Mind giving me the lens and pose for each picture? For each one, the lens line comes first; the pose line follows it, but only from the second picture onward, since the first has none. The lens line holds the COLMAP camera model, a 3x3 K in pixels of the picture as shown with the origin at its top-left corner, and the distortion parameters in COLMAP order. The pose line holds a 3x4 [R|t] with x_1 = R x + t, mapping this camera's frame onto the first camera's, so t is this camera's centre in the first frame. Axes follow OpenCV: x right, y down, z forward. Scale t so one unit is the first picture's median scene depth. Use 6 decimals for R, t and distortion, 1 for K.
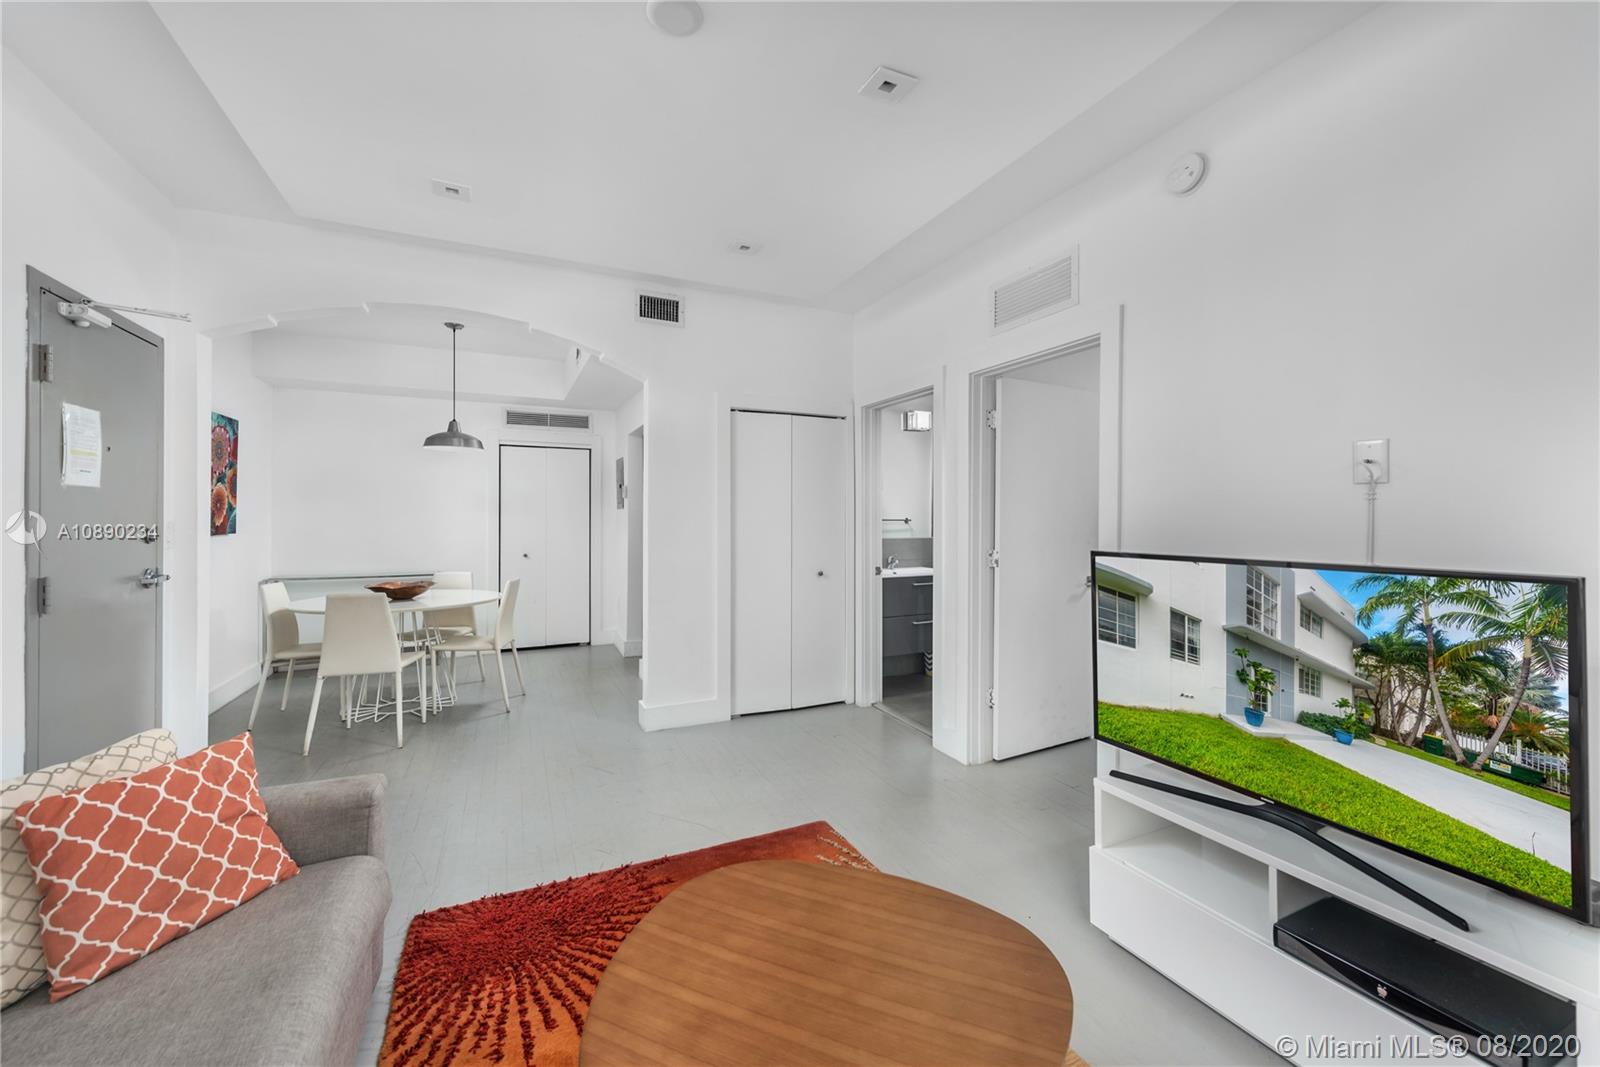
lens RADIAL K [[637.4, 0, 815.9], [0, 637.4, 523.6], [0, 0, 1]] dist [0.002859, 0.000091]
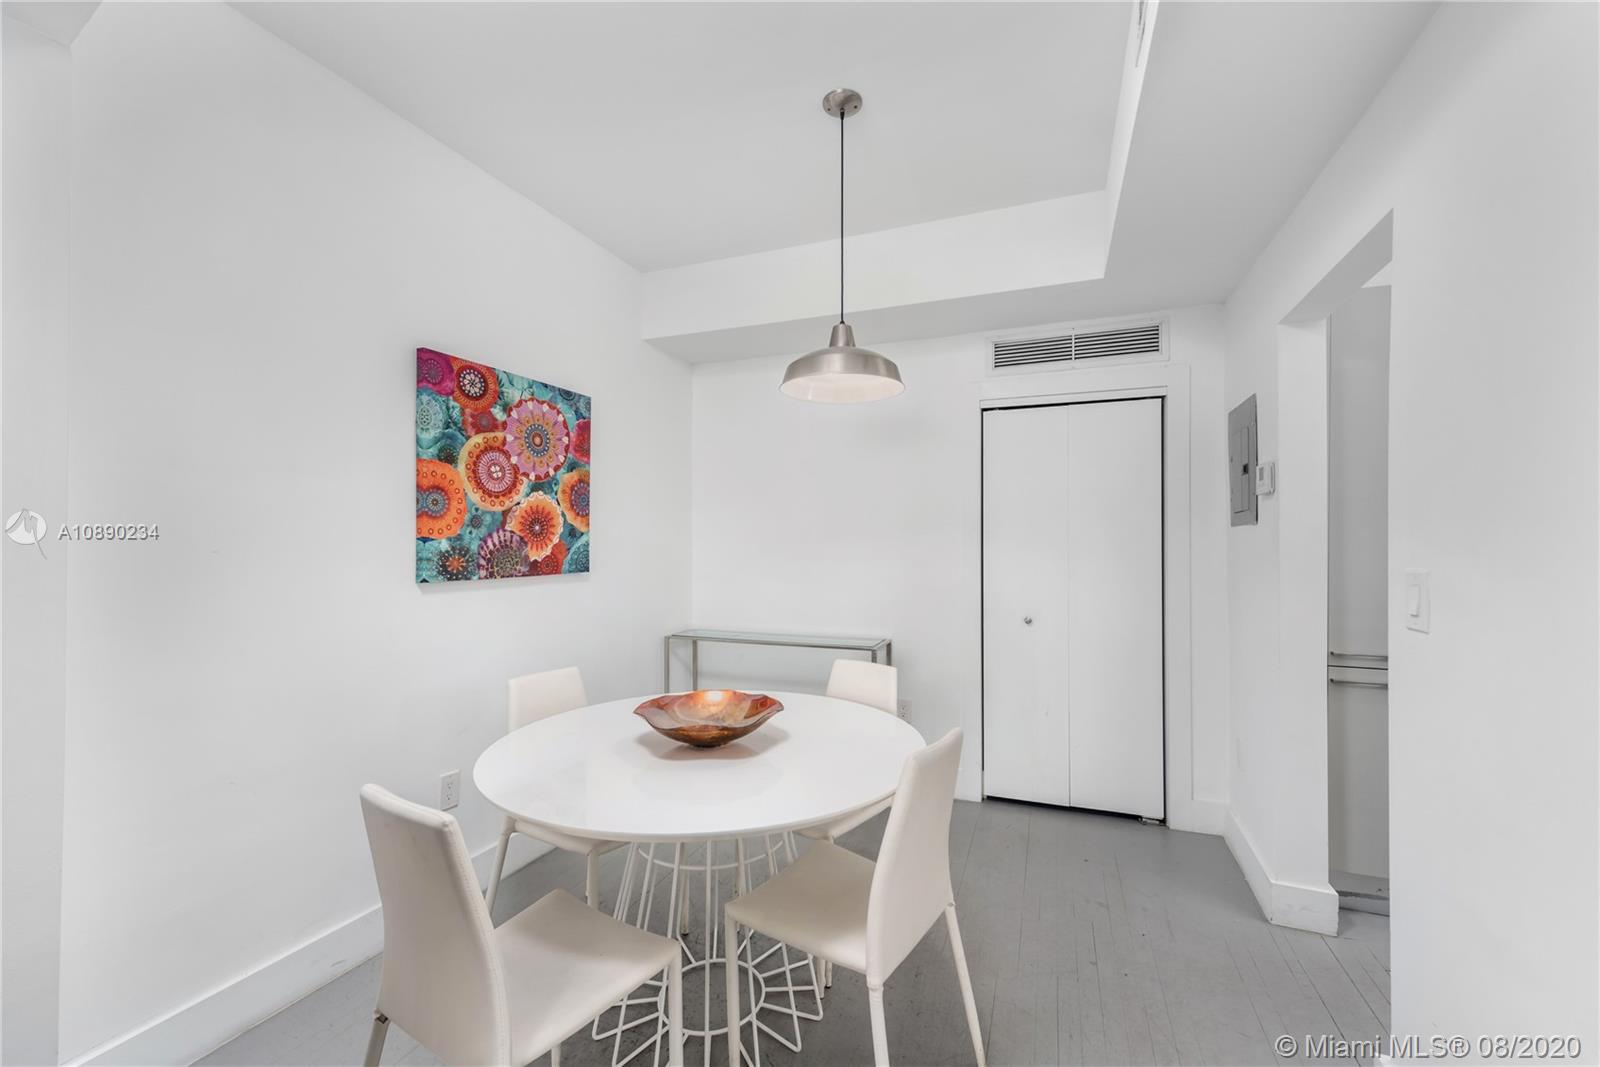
lens RADIAL K [[637.4, 0, 811.4], [0, 637.4, 537.5], [0, 0, 1]] dist [0.002859, 0.000091]
pose [[0.691095, -0.007574, -0.722724, -0.224408], [-0.002905, 0.999908, -0.013257, -0.008941], [0.722758, 0.011262, 0.691009, 0.567831]]
